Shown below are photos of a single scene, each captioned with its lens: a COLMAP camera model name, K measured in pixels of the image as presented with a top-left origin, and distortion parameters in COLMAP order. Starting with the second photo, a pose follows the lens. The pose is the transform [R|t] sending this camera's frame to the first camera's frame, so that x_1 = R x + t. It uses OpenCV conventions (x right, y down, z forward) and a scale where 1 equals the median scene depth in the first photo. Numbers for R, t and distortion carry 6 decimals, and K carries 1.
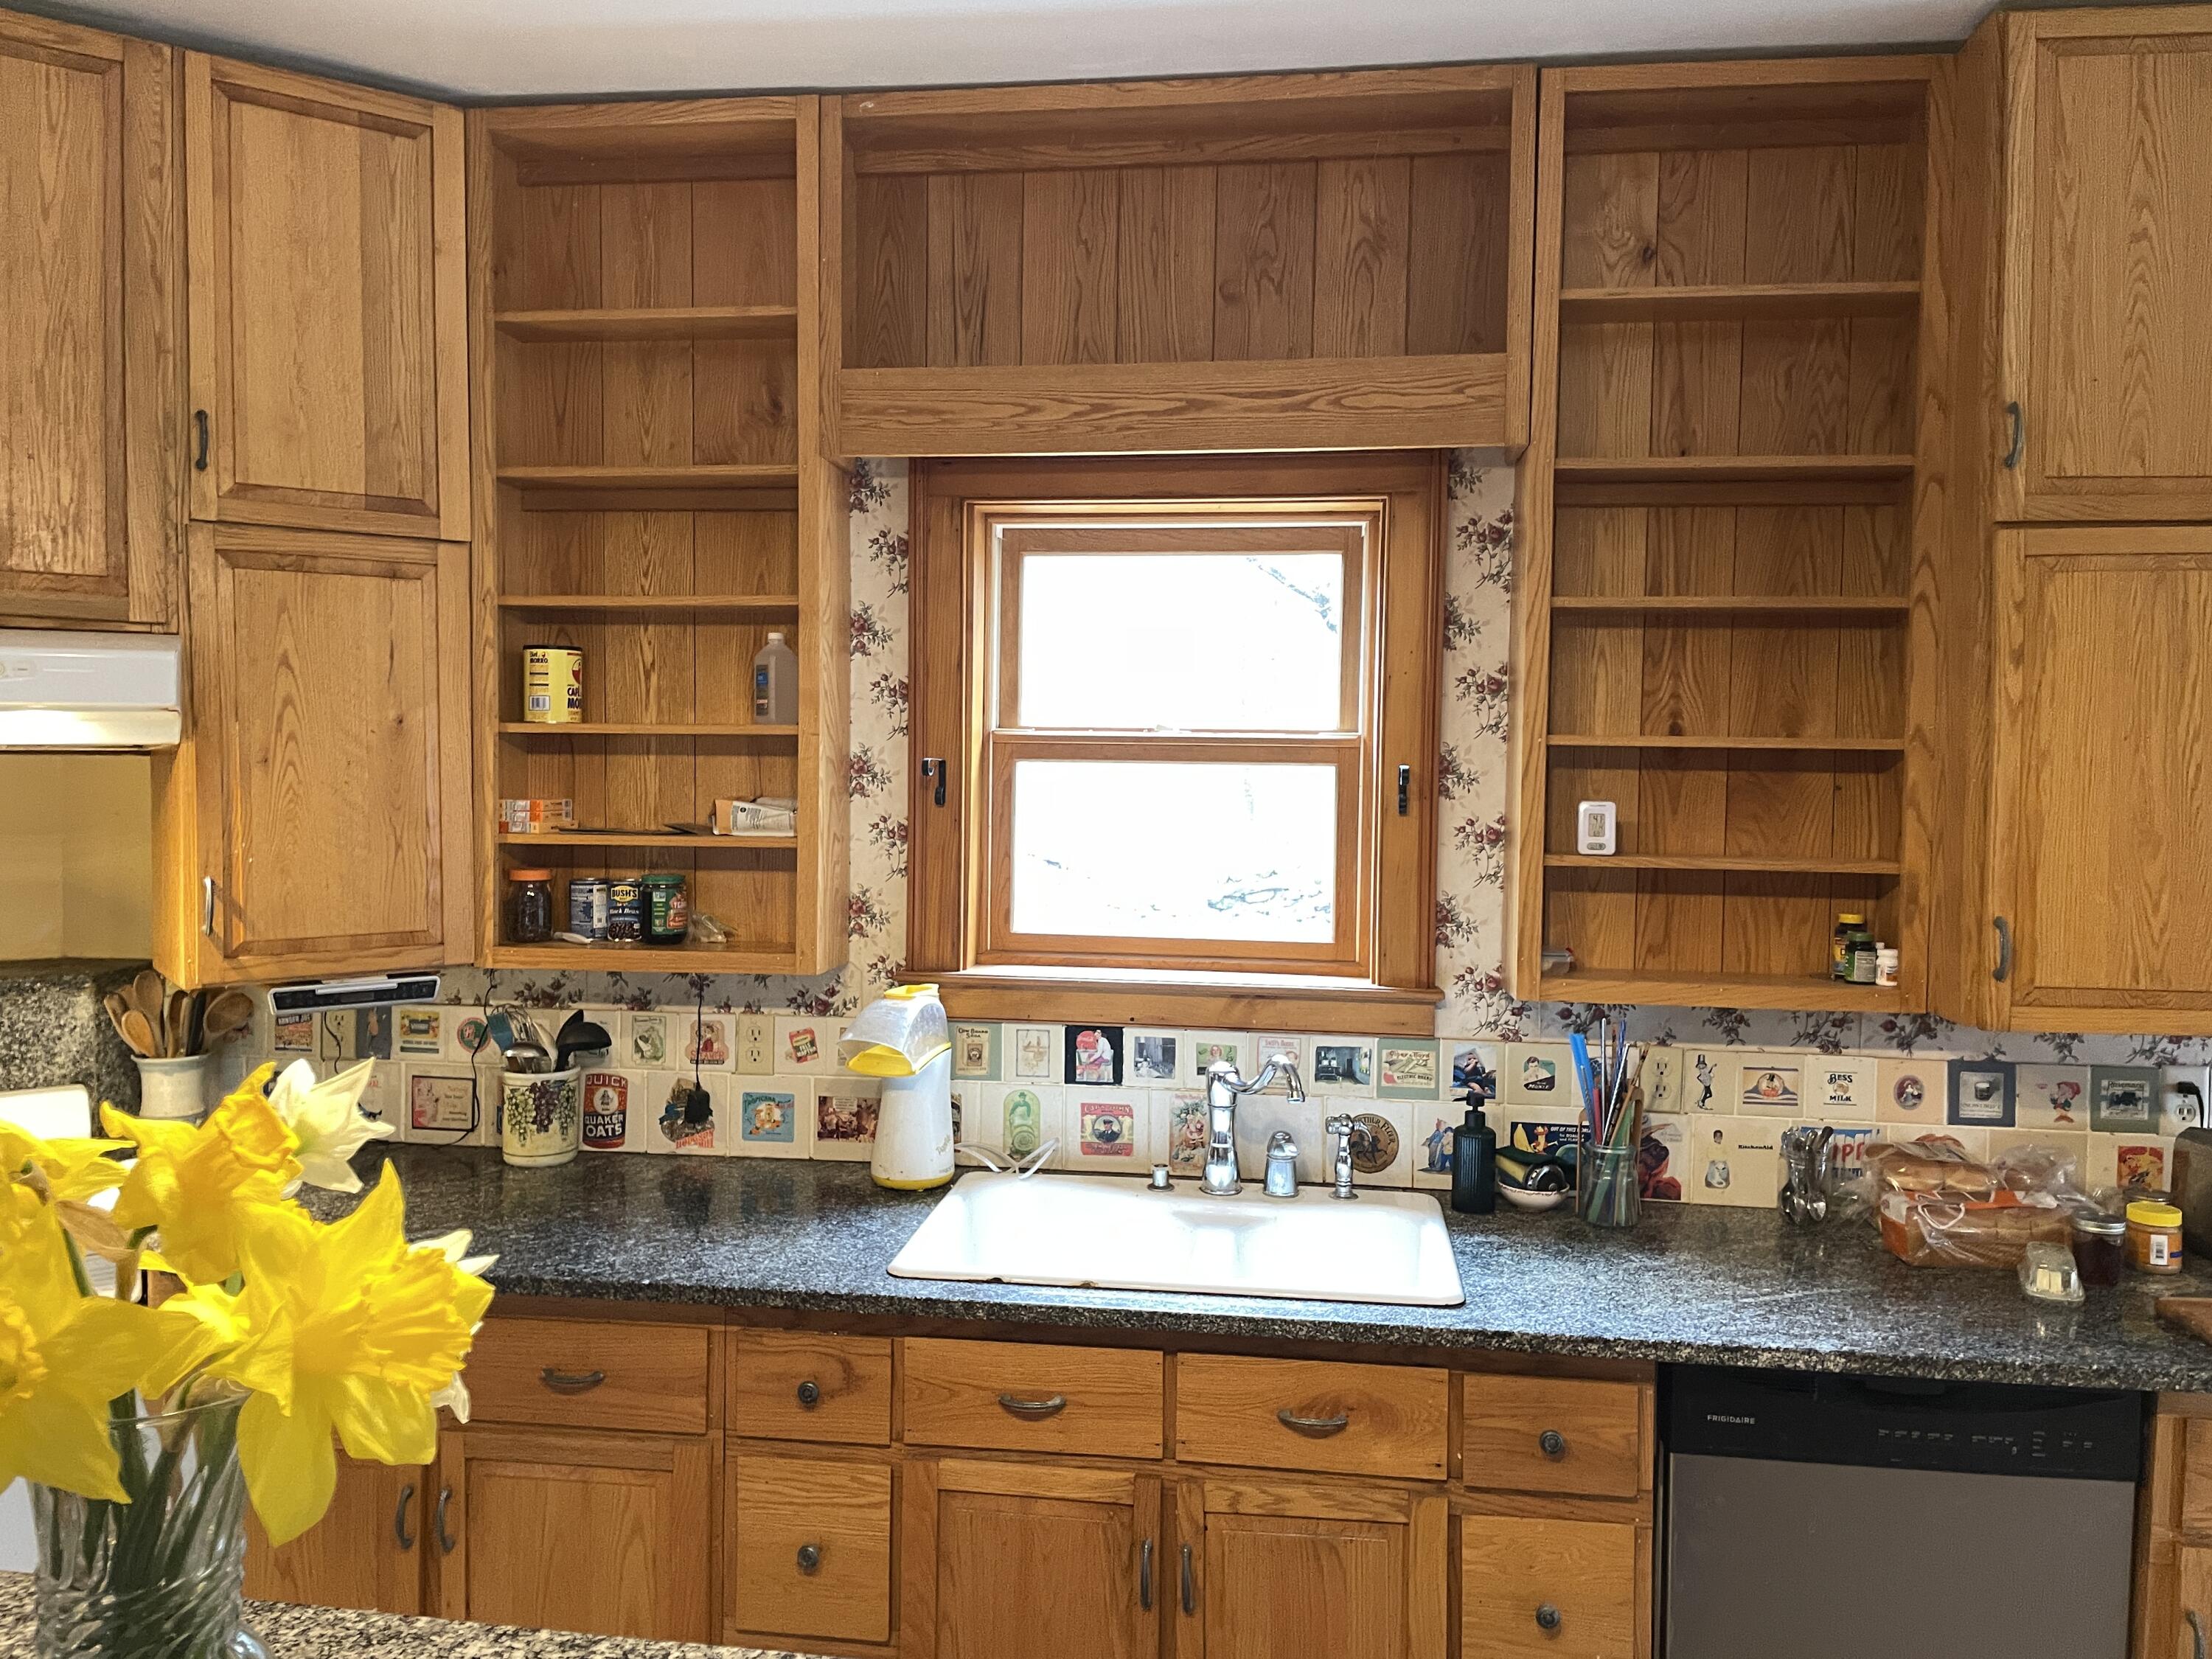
lens RADIAL K [[1662.5, 0, 1090.0], [0, 1662.5, 825.1], [0, 0, 1]] dist [0.065270, -0.081732]
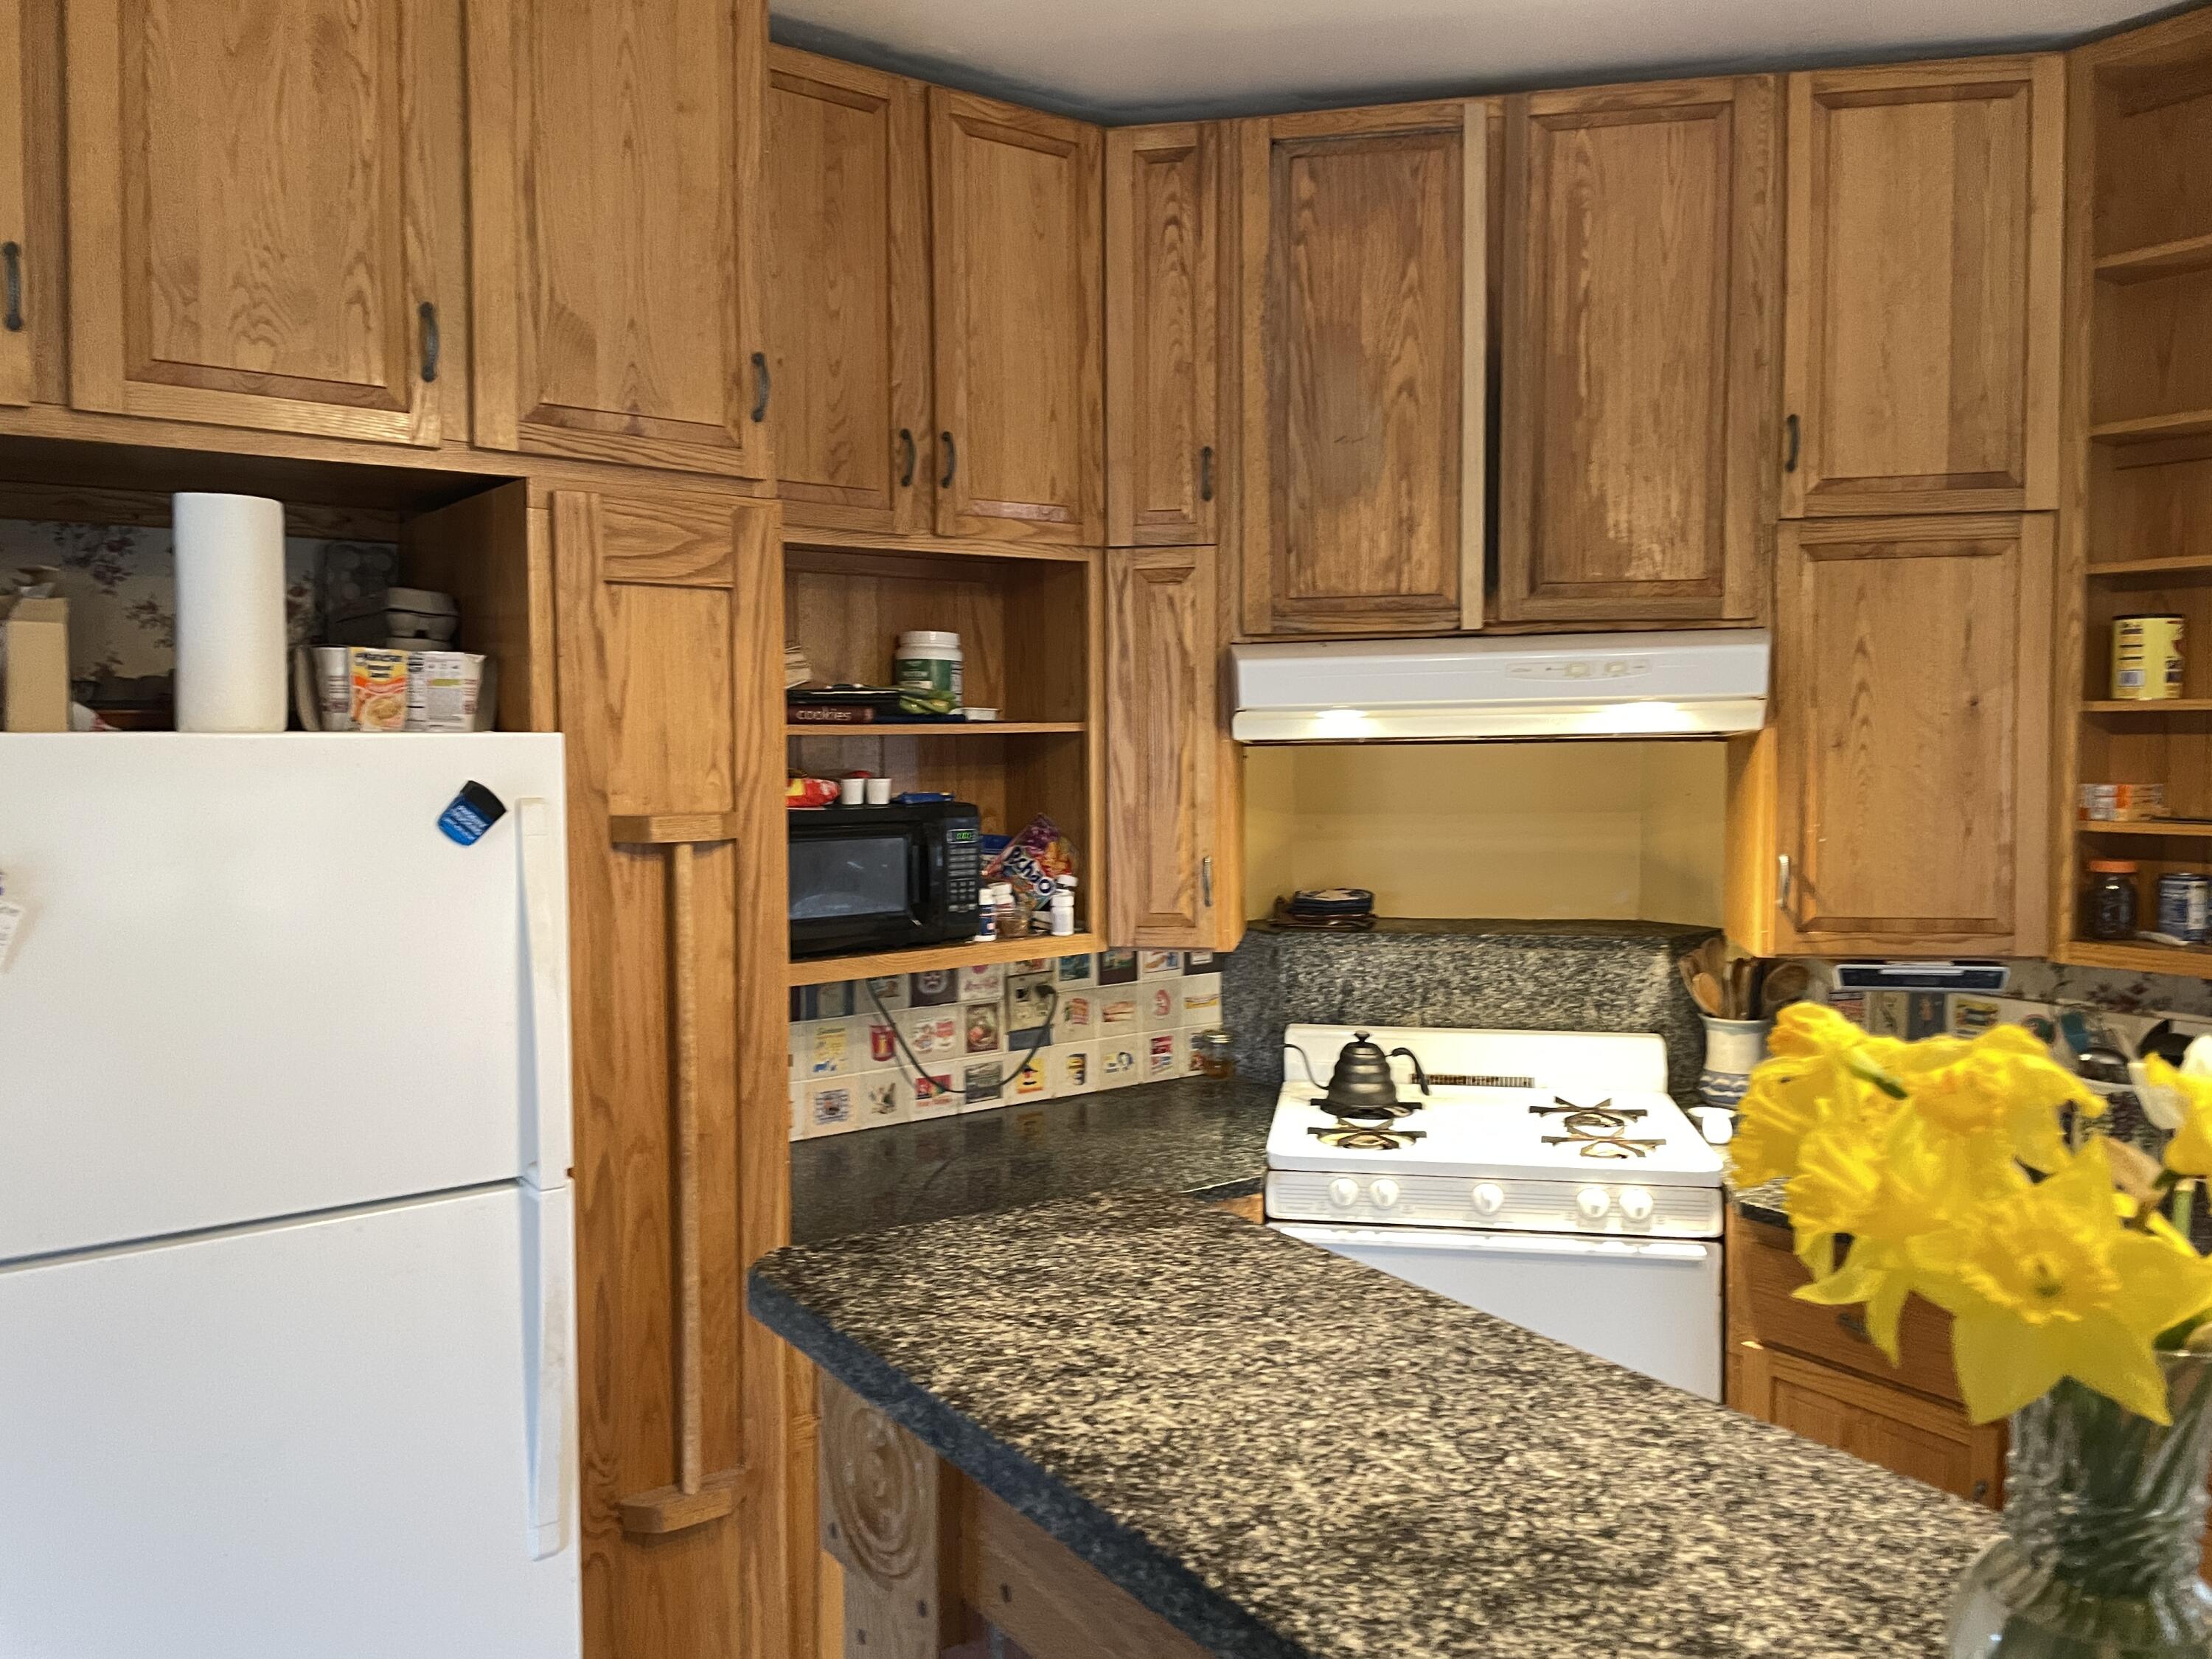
lens RADIAL K [[1662.5, 0, 1087.4], [0, 1662.5, 837.2], [0, 0, 1]] dist [0.065270, -0.081732]
pose [[0.681848, 0.031949, -0.730796, -0.044397], [-0.019550, 0.999485, 0.025455, 0.001237], [0.731233, -0.003069, 0.682121, -0.042935]]
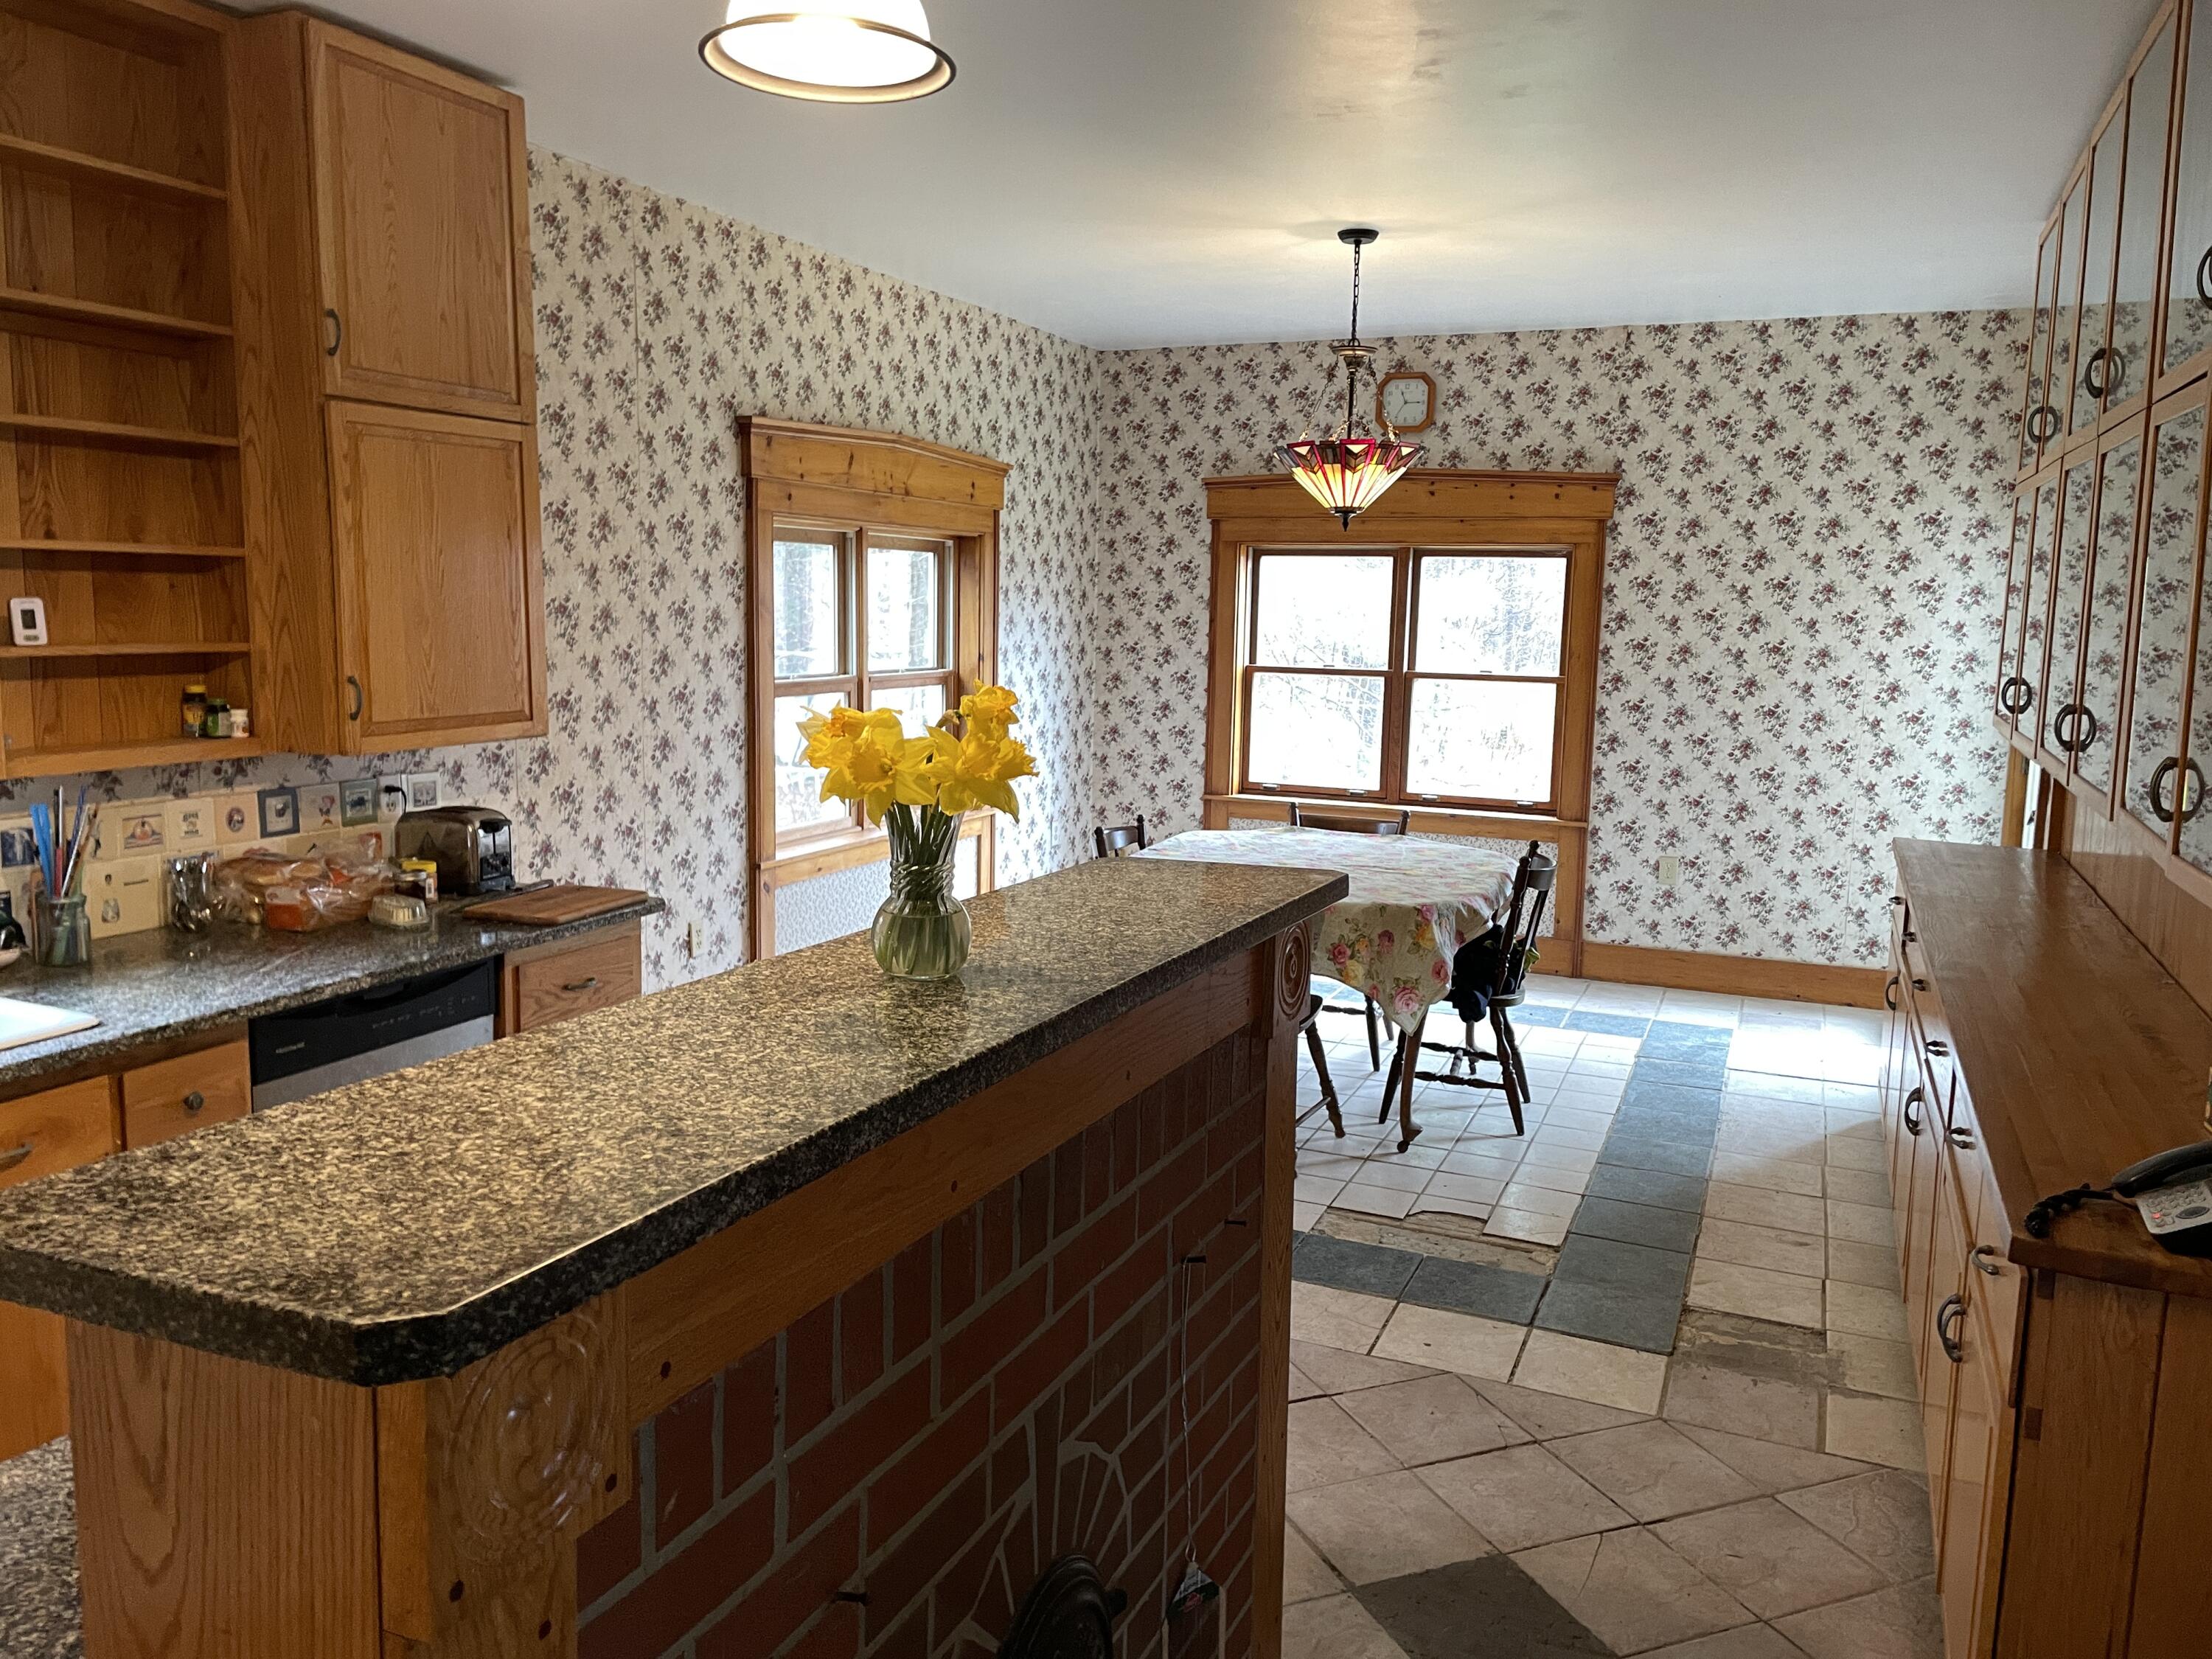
lens RADIAL K [[1662.5, 0, 1099.8], [0, 1662.5, 828.6], [0, 0, 1]] dist [0.065270, -0.081732]
pose [[0.273859, -0.141111, 0.951362, -0.613890], [0.023532, 0.989865, 0.140048, -0.002368], [-0.961482, -0.015966, 0.274404, -0.012183]]
